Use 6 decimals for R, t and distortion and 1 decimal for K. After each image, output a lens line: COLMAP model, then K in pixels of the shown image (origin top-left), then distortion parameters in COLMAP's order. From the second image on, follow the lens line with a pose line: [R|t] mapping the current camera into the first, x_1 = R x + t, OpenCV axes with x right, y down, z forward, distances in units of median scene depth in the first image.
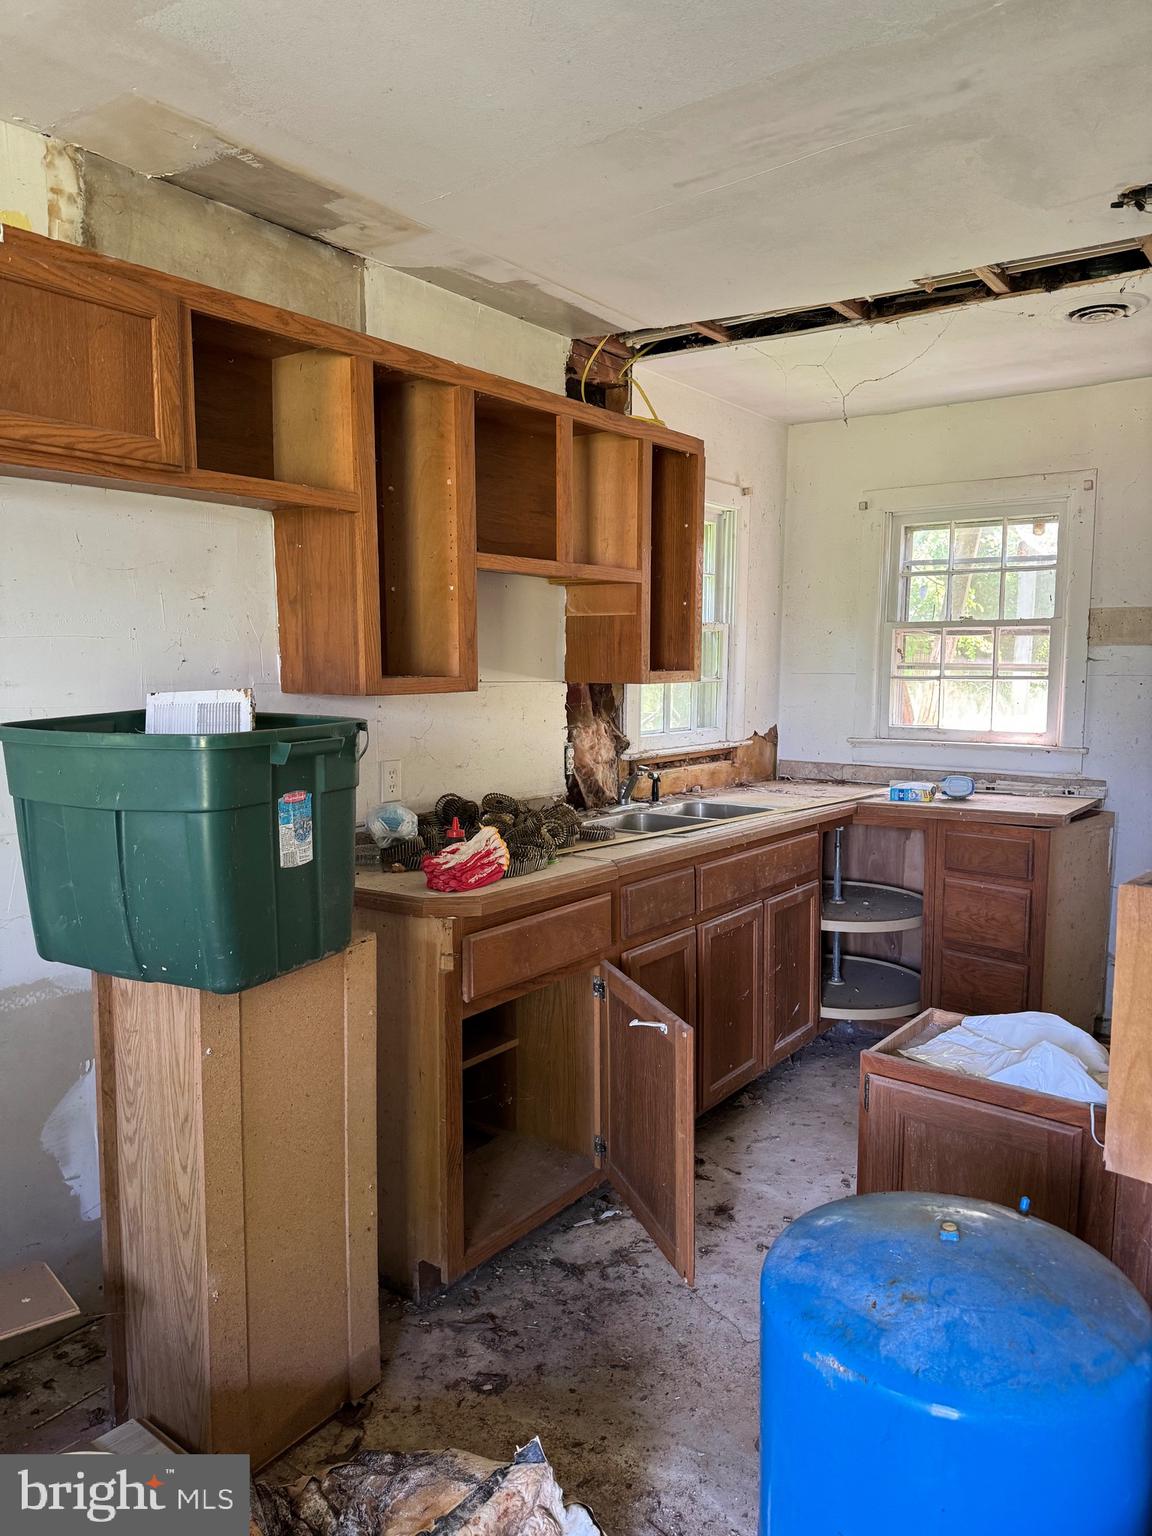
lens RADIAL K [[1066.9, 0, 573.9], [0, 1066.9, 767.5], [0, 0, 1]] dist [0.078632, -0.101859]
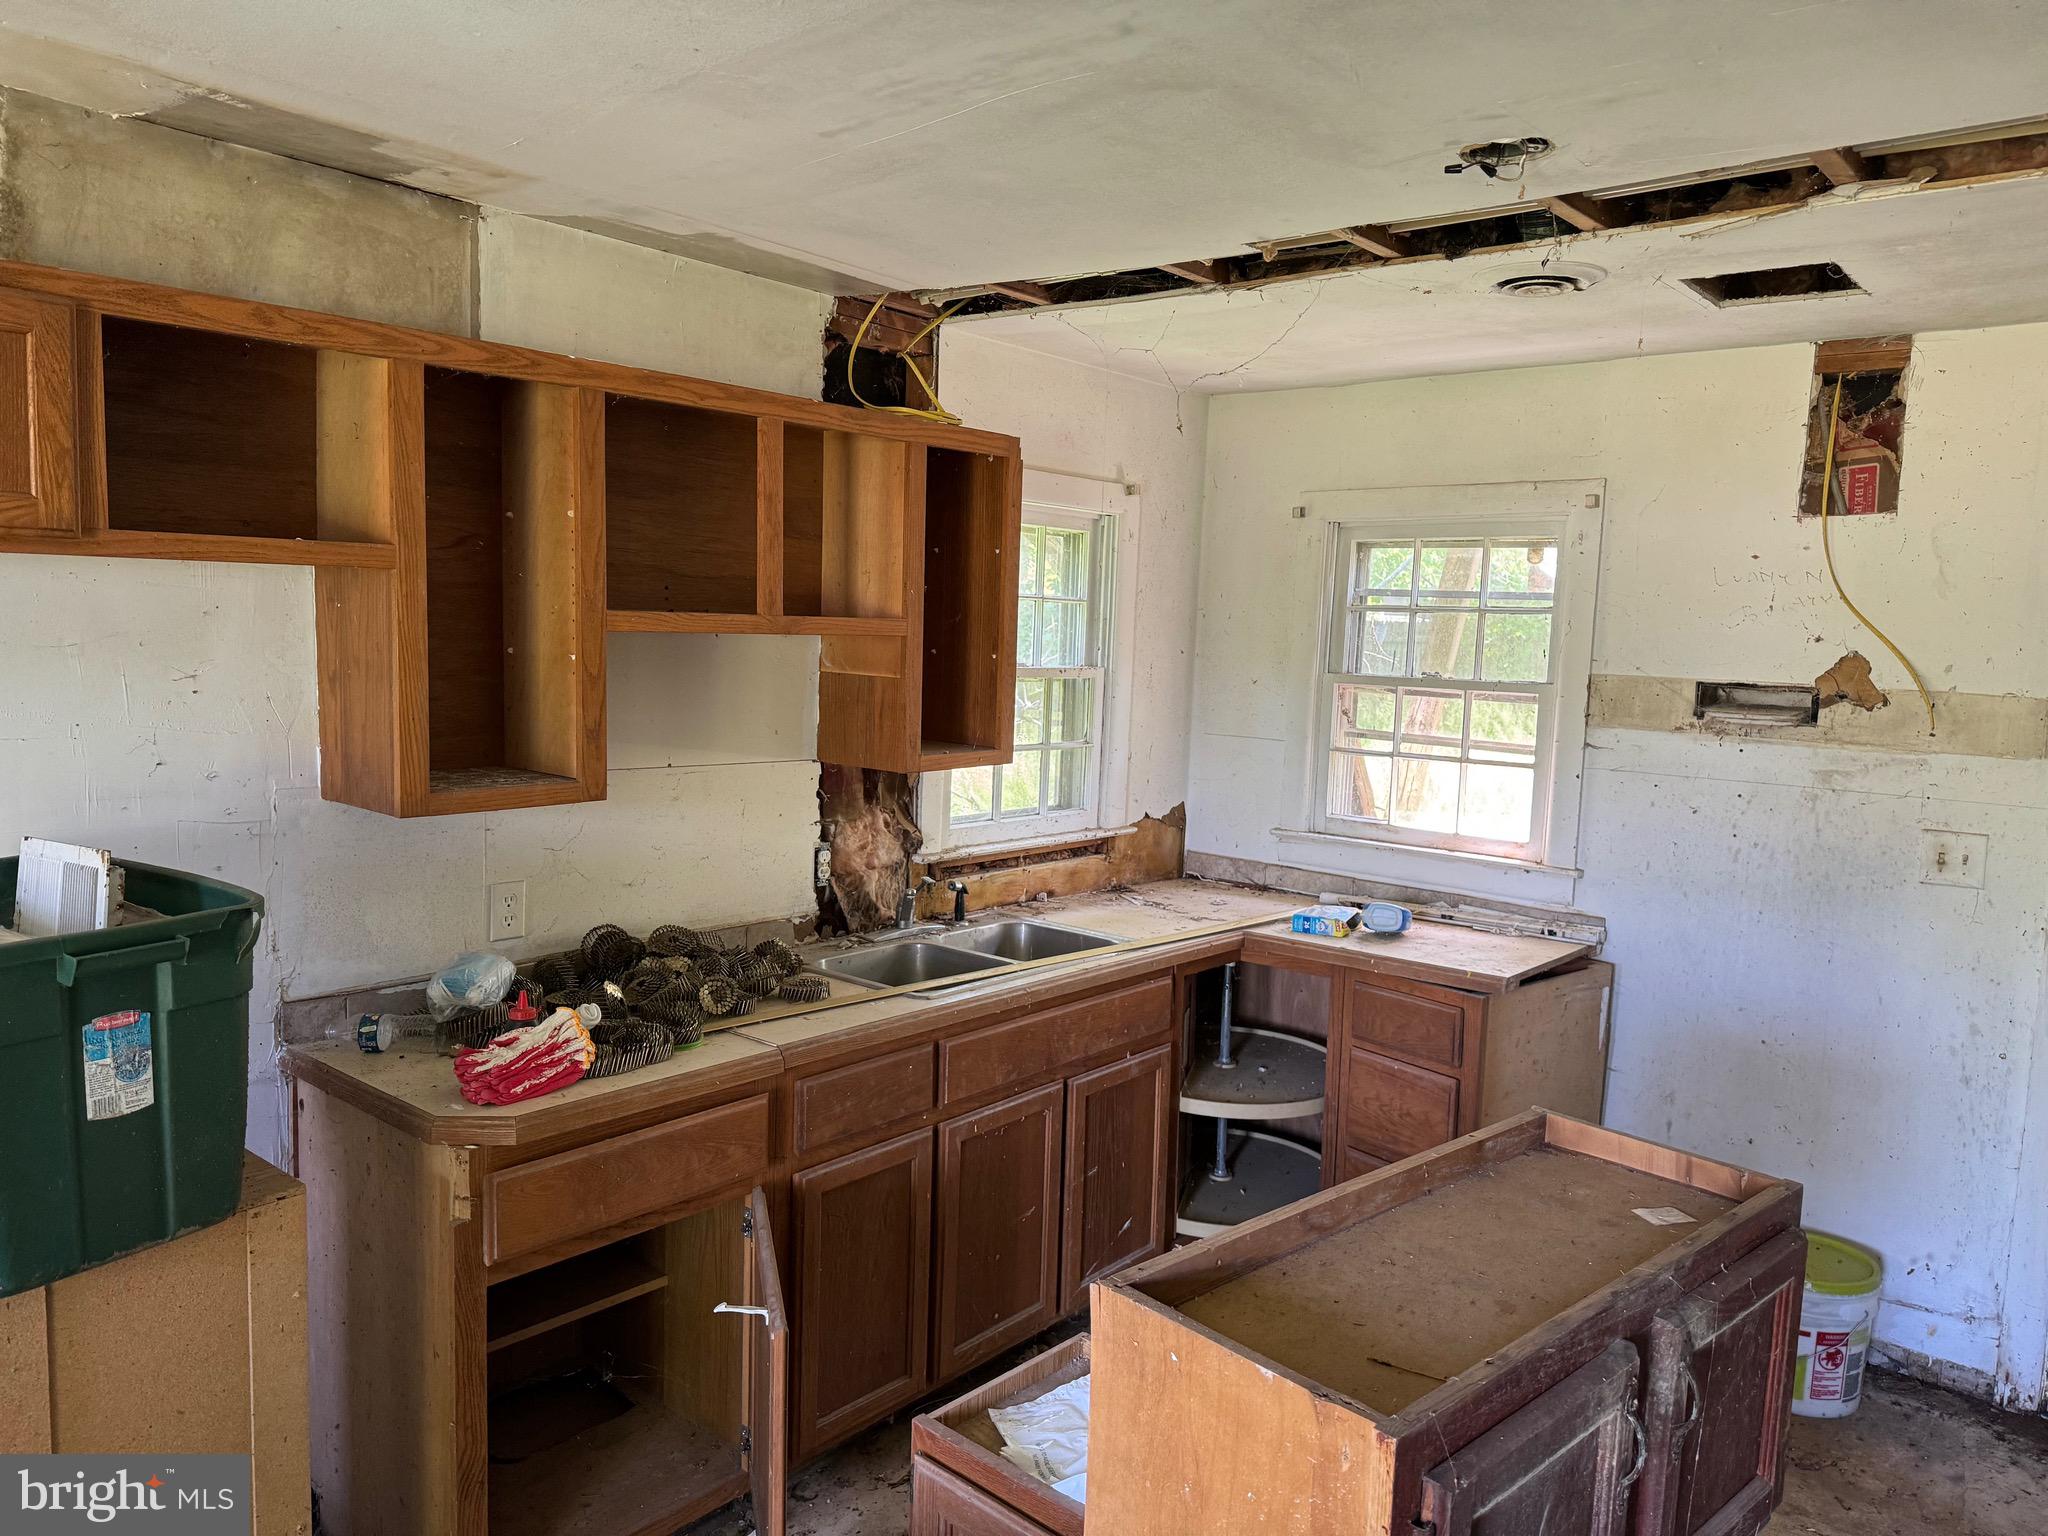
lens RADIAL K [[1422.5, 0, 1027.8], [0, 1422.5, 765.3], [0, 0, 1]] dist [0.078632, -0.101859]
pose [[0.997030, 0.039825, -0.065918, 0.214043], [-0.039968, 0.999201, -0.000857, -0.088451], [0.065831, 0.003489, 0.997825, 0.043087]]
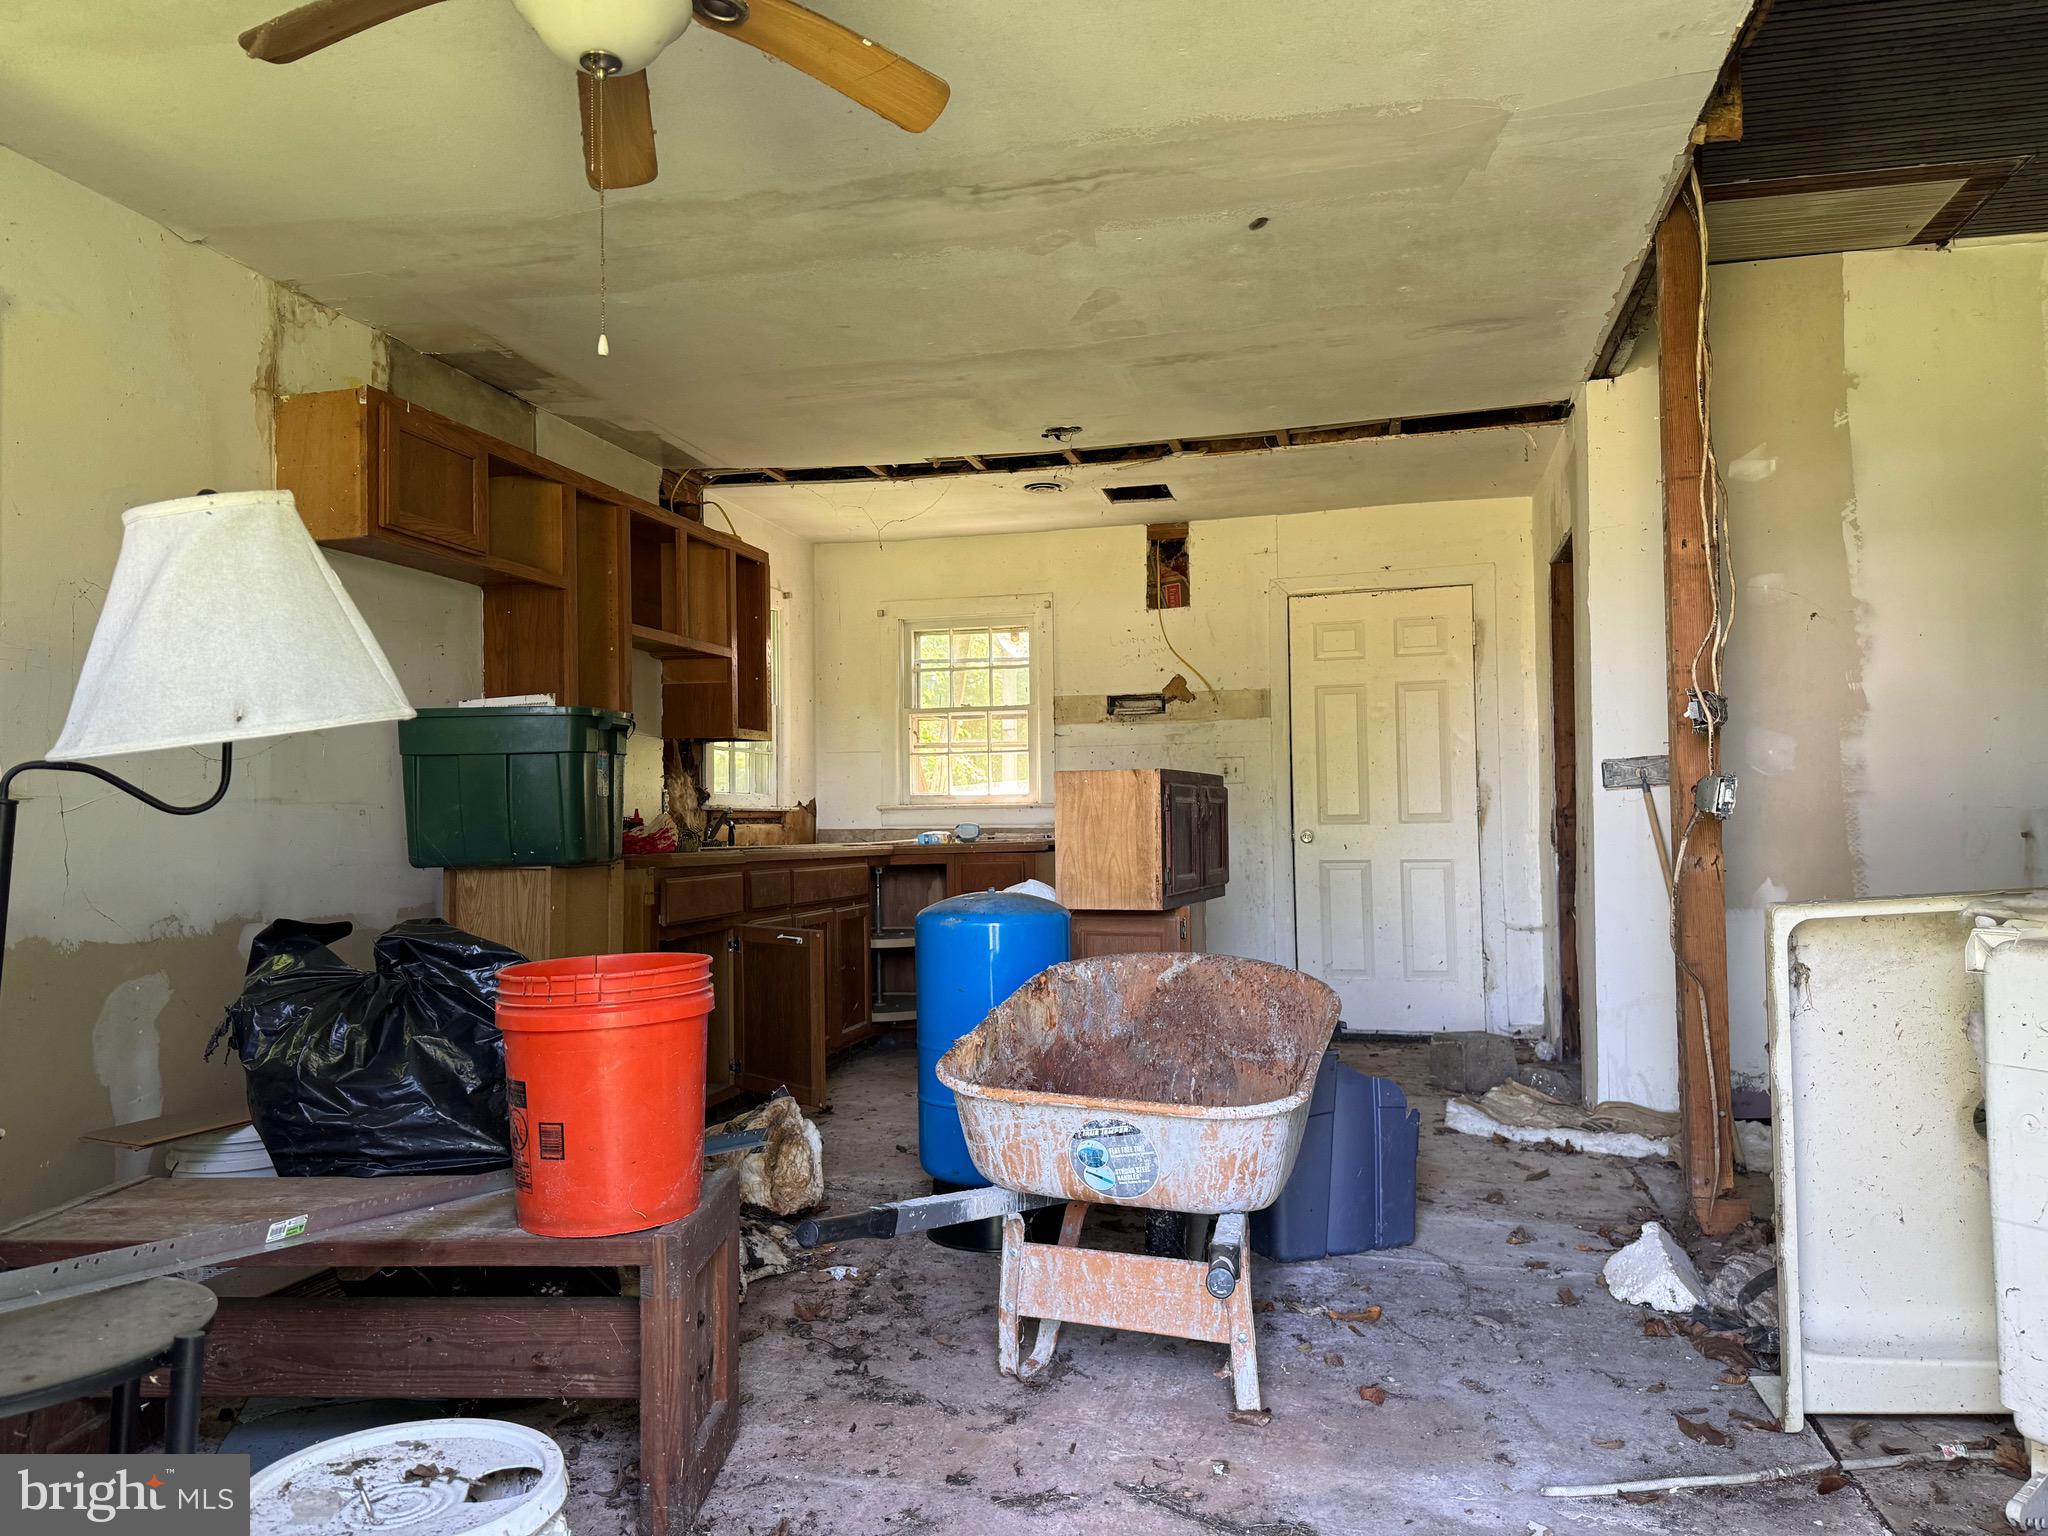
lens RADIAL K [[1422.5, 0, 1024.4], [0, 1422.5, 765.4], [0, 0, 1]] dist [0.078632, -0.101859]
pose [[0.920297, 0.000547, 0.391220, -0.278861], [0.056276, 0.989414, -0.133765, 0.199474], [-0.387151, 0.145119, 0.910524, -0.658330]]
